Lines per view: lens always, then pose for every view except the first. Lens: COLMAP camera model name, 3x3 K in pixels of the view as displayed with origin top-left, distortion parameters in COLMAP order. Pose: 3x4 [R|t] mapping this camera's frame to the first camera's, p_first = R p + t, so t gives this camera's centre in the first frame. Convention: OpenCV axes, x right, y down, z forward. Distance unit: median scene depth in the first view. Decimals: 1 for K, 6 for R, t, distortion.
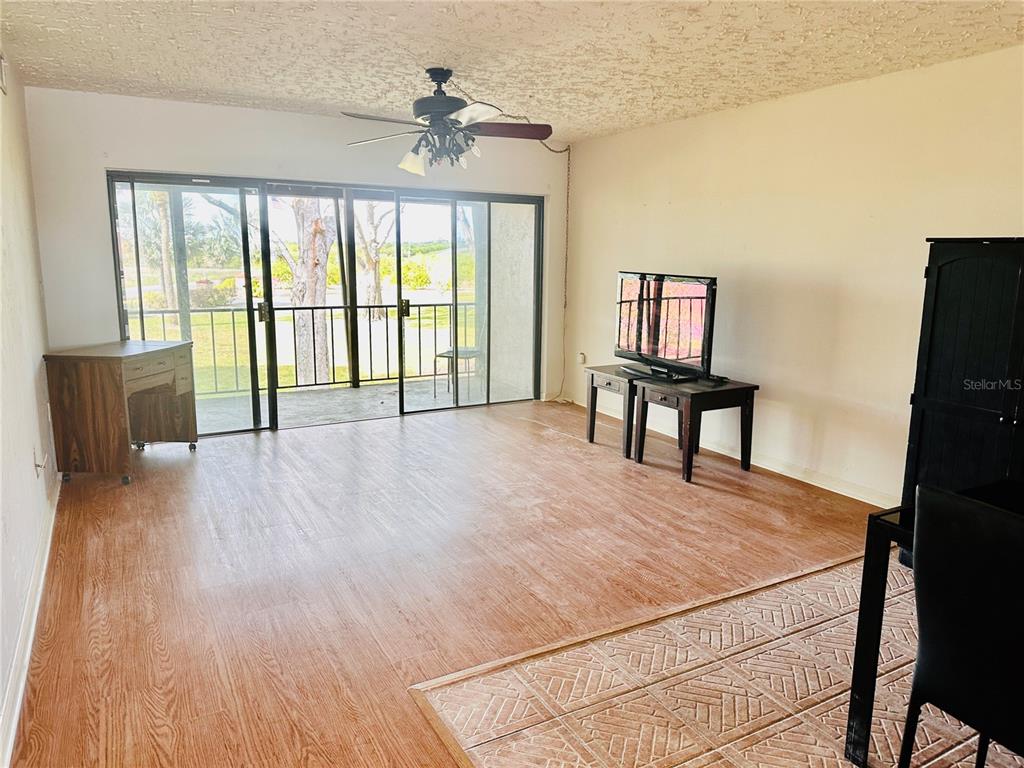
lens RADIAL K [[721.5, 0, 518.1], [0, 721.5, 380.8], [0, 0, 1]] dist [0.054433, -0.055272]
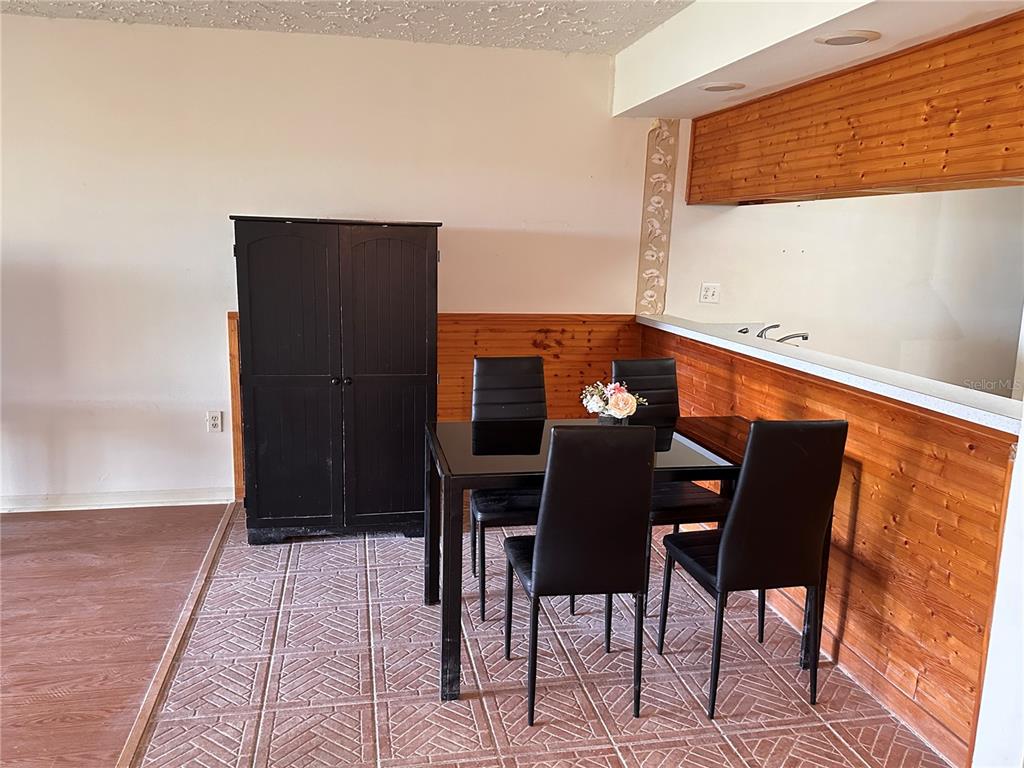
lens RADIAL K [[796.7, 0, 514.5], [0, 796.7, 381.9], [0, 0, 1]] dist [0.058081, -0.044445]
pose [[0.316050, -0.175117, 0.932441, -0.288909], [0.149777, 0.979703, 0.133227, -0.049501], [-0.936846, 0.097552, 0.335863, 0.234837]]
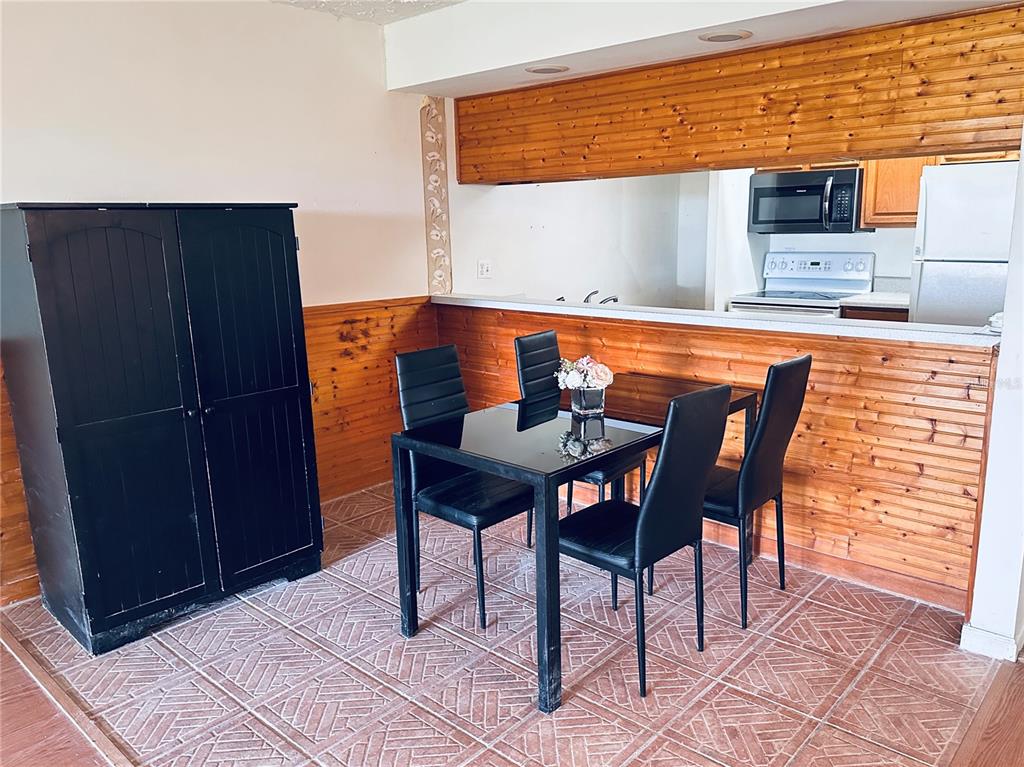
lens RADIAL K [[759.1, 0, 545.2], [0, 759.1, 385.8], [0, 0, 1]] dist [0.065048, -0.063019]
pose [[-0.332927, -0.205655, 0.920253, -0.231081], [0.180659, 0.943937, 0.276306, -0.112368], [-0.925485, 0.258242, -0.277109, 0.618514]]
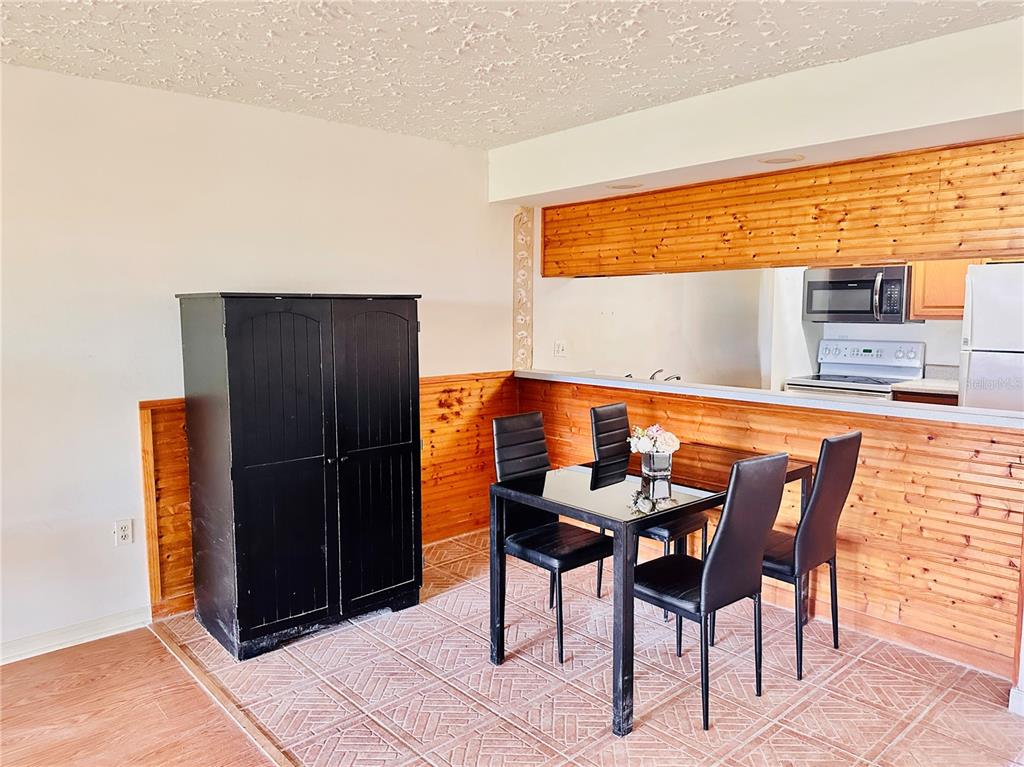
lens RADIAL K [[721.5, 0, 517.5], [0, 721.5, 379.7], [0, 0, 1]] dist [0.054433, -0.055272]
pose [[-0.219766, -0.111991, 0.969103, -0.301548], [0.174013, 0.972958, 0.151897, -0.127960], [-0.959908, 0.202018, -0.194335, 0.663501]]
